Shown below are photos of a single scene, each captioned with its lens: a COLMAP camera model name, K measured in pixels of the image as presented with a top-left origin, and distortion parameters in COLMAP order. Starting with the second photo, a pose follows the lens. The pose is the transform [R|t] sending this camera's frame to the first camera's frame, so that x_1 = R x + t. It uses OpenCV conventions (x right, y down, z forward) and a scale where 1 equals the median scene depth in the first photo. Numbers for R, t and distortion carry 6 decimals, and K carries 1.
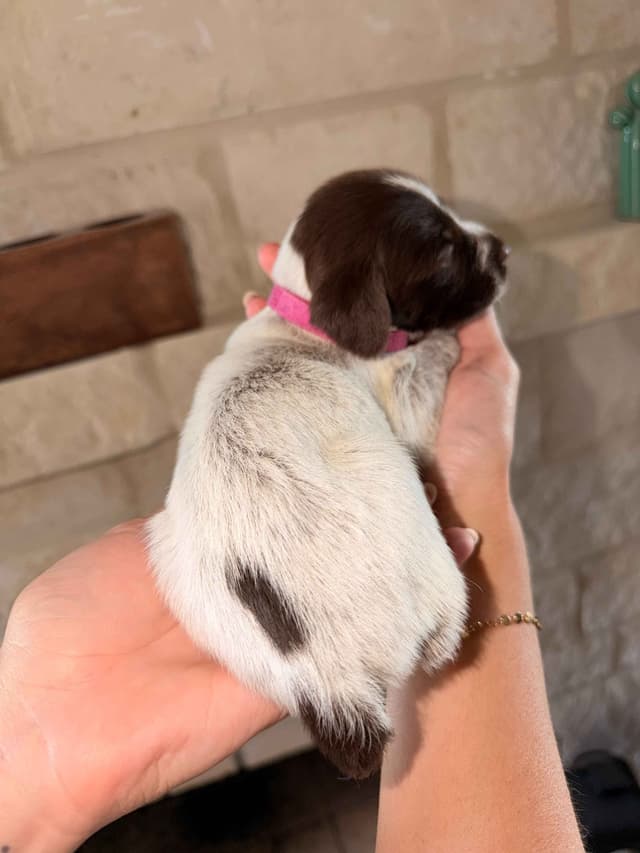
lens RADIAL K [[643.3, 0, 320.0], [0, 643.3, 426.5], [0, 0, 1]] dist [-0.027477, 0.000461]
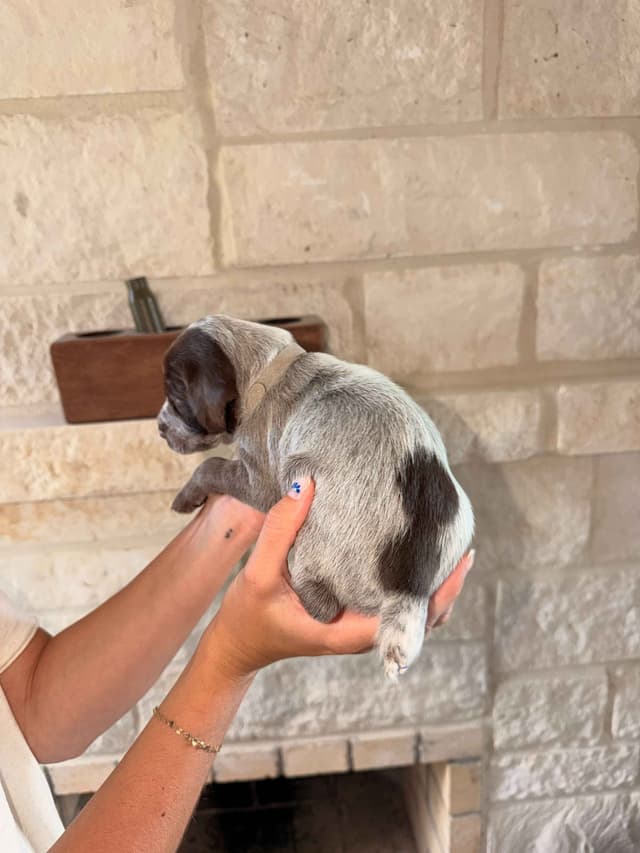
lens RADIAL K [[619.7, 0, 309.6], [0, 619.7, 427.2], [0, 0, 1]] dist [-0.021170, 0.001813]
pose [[0.970517, 0.169746, -0.171123, 0.014365], [-0.189439, 0.976142, -0.106114, 0.036459], [0.149028, 0.135403, 0.979519, -0.248800]]
